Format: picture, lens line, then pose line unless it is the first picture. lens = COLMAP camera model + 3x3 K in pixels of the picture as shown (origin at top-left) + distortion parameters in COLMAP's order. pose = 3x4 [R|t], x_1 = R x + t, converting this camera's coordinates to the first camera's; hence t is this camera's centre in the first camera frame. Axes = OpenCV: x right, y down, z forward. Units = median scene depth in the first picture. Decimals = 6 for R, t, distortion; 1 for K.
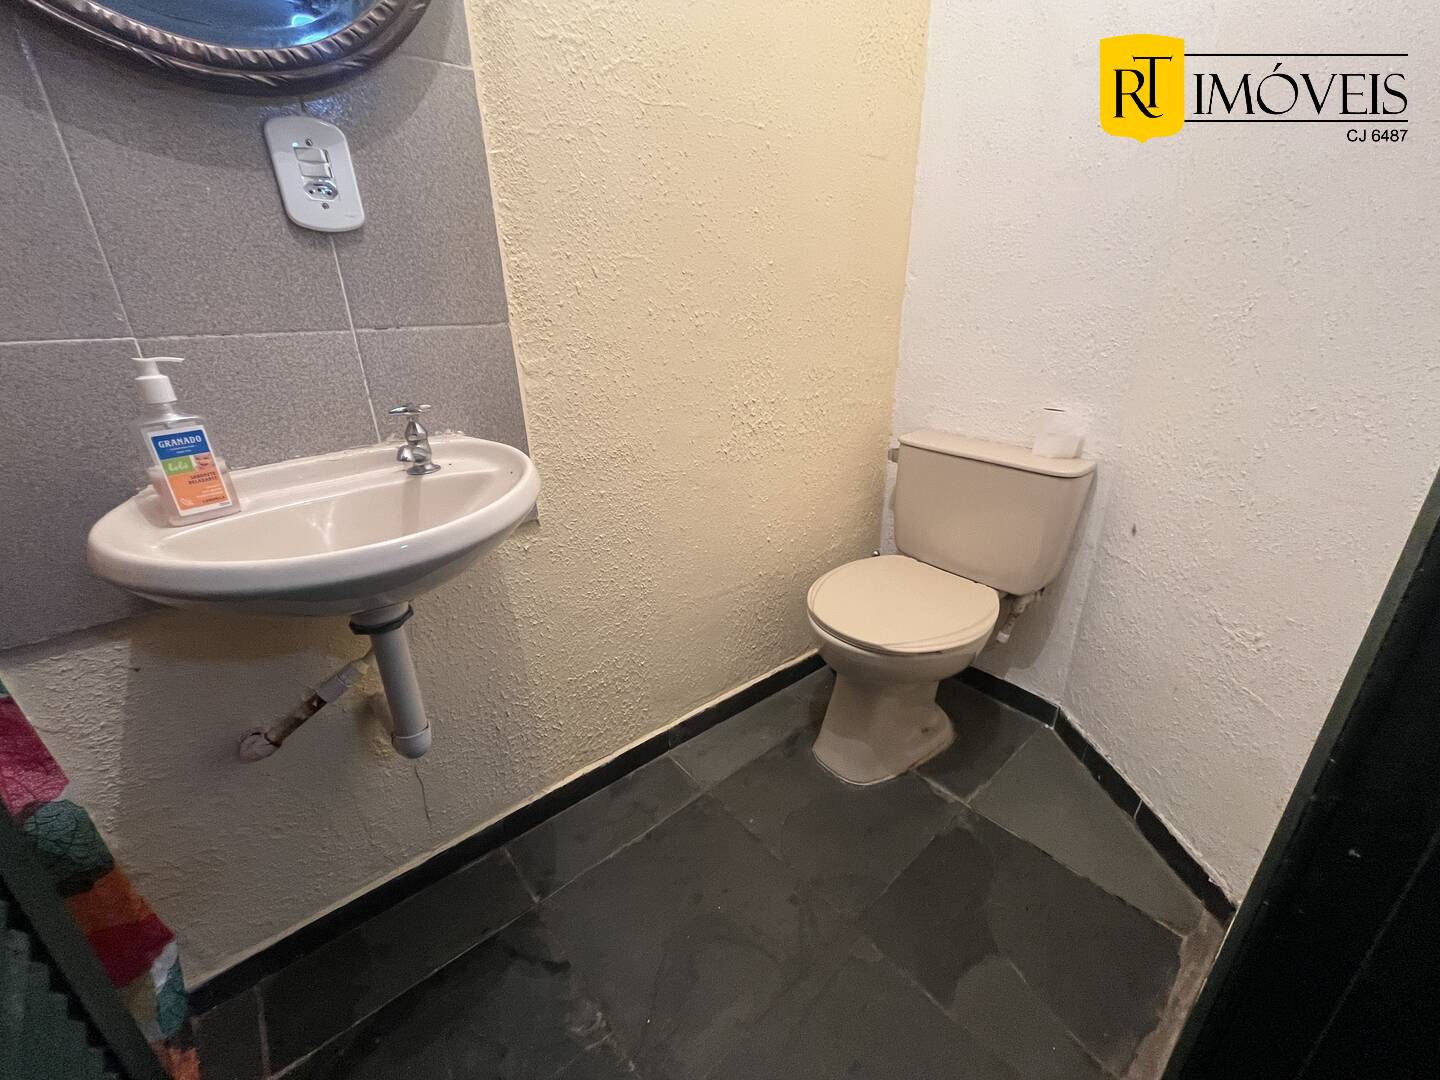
lens RADIAL K [[585.1, 0, 720.2], [0, 585.1, 537.9], [0, 0, 1]] dist [-0.002713, -0.000363]
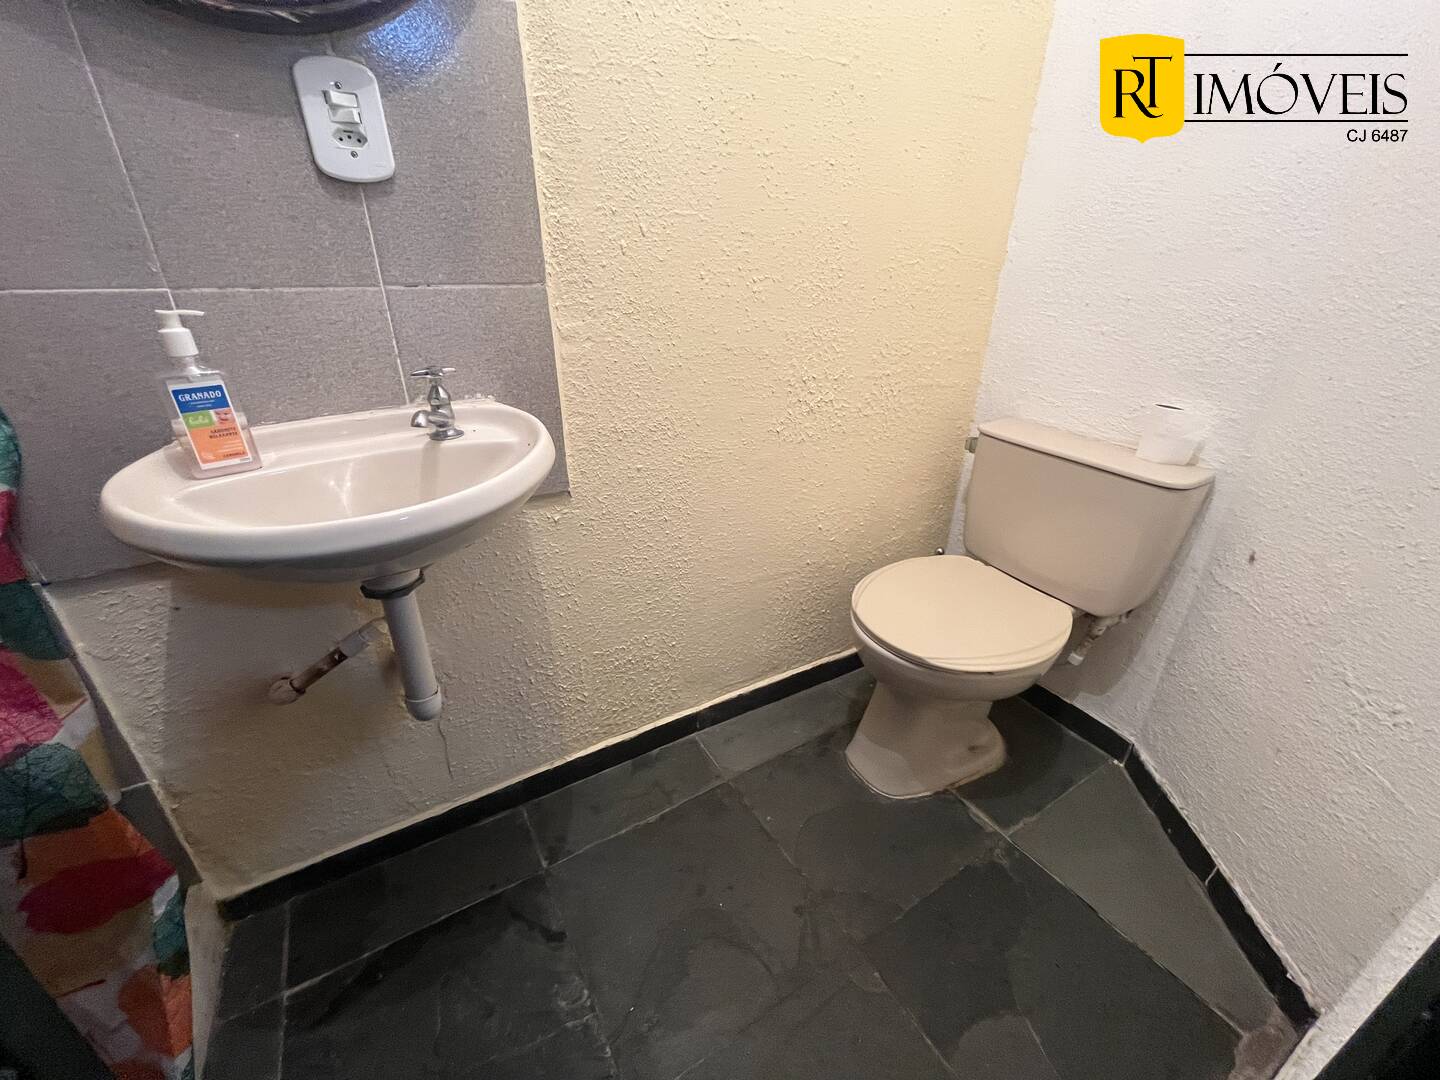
lens RADIAL K [[585.1, 0, 719.3], [0, 585.1, 536.9], [0, 0, 1]] dist [-0.002713, -0.000363]
pose [[0.986515, 0.092261, -0.135189, 0.075766], [-0.084041, 0.994320, 0.065305, -0.042091], [0.140446, -0.053063, 0.988665, 0.076136]]
